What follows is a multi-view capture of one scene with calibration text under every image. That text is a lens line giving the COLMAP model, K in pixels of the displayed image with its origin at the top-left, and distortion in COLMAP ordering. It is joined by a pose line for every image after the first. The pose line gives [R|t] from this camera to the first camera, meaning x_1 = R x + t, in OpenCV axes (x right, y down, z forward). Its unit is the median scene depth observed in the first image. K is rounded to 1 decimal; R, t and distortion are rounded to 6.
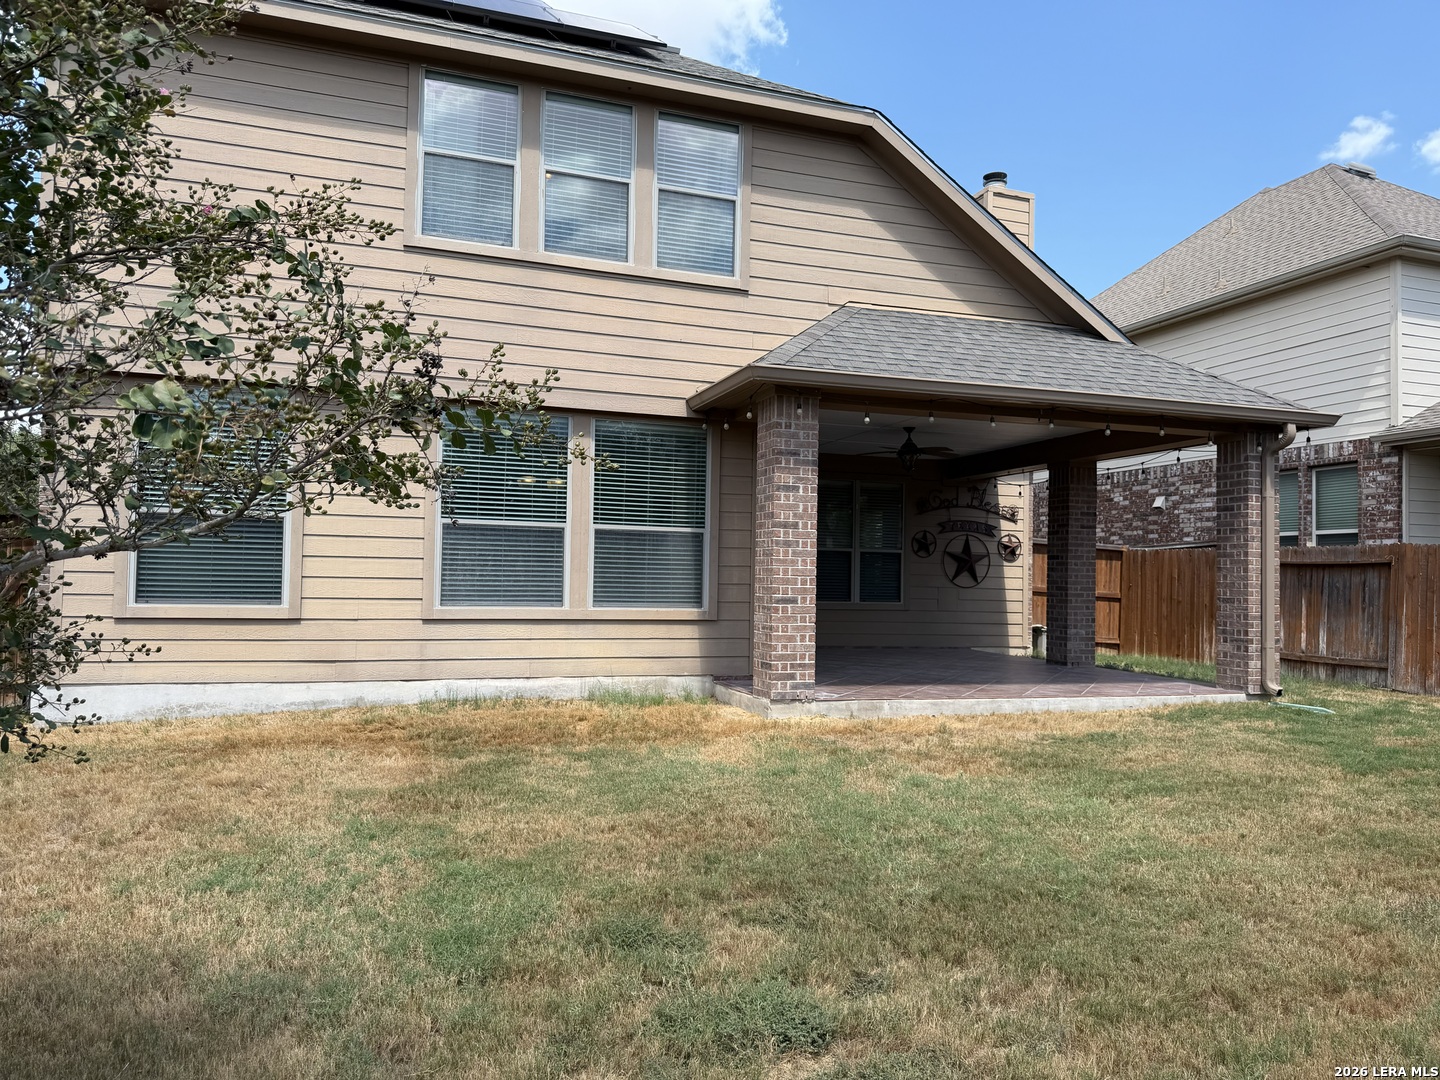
lens RADIAL K [[1021.0, 0, 712.8], [0, 1021.0, 539.1], [0, 0, 1]] dist [0.091200, -0.007913]
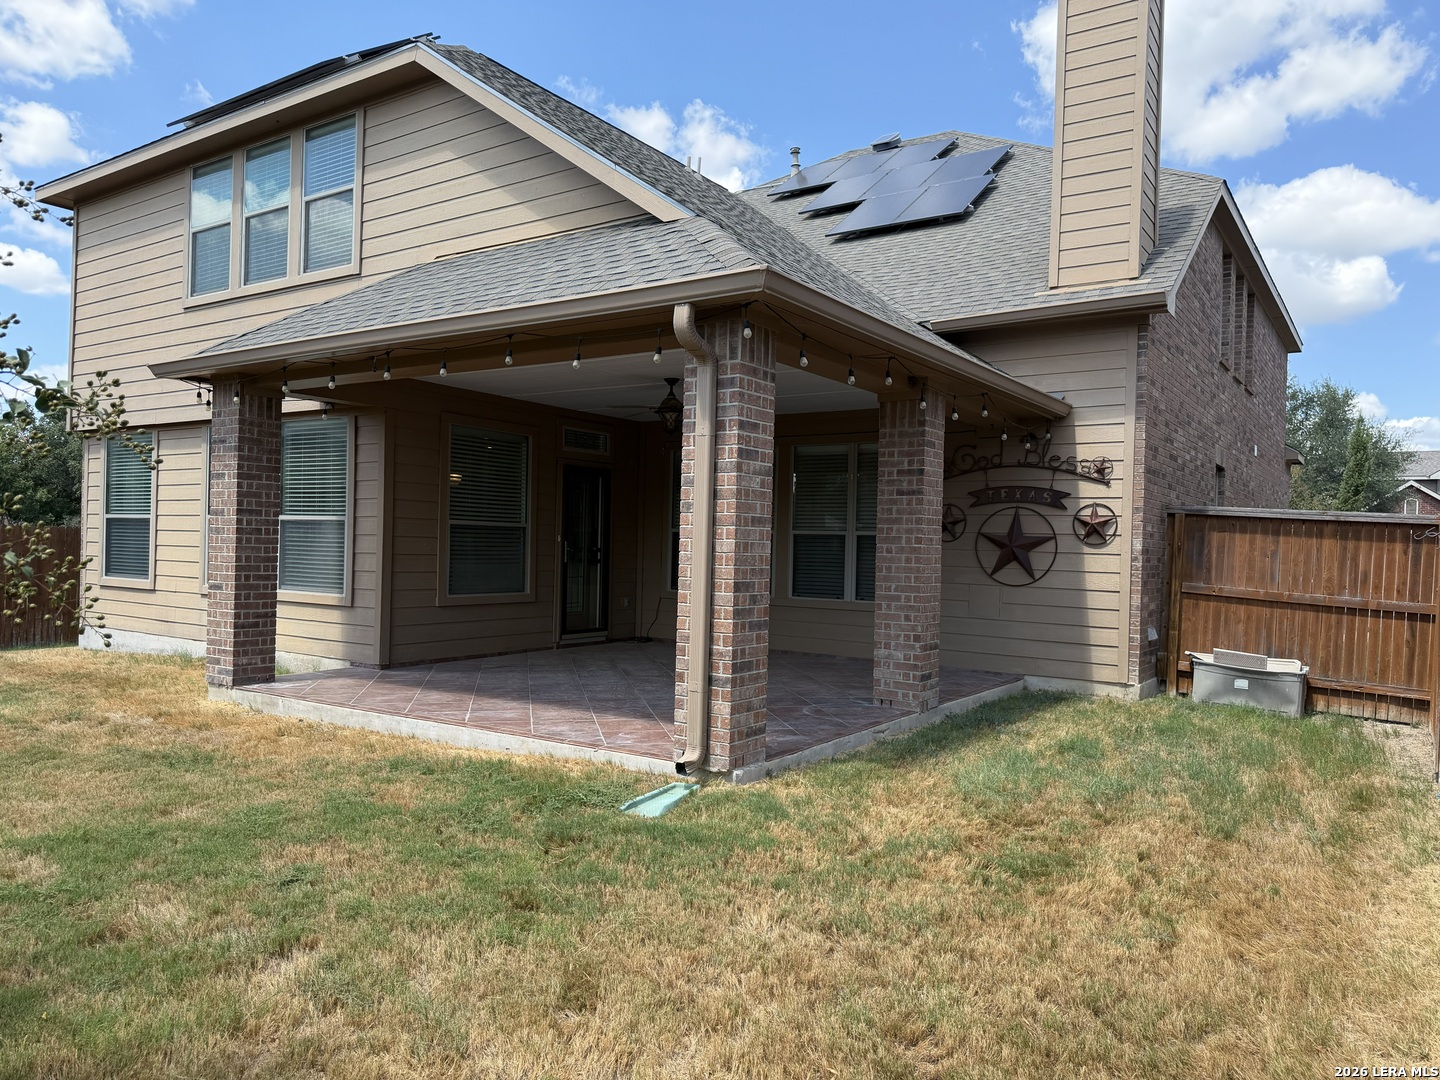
lens RADIAL K [[1021.0, 0, 712.0], [0, 1021.0, 542.1], [0, 0, 1]] dist [0.091200, -0.007913]
pose [[0.592129, -0.007659, -0.805807, 0.677621], [0.019080, 0.999808, 0.004517, 0.011784], [0.805617, -0.018049, 0.592161, 0.443120]]
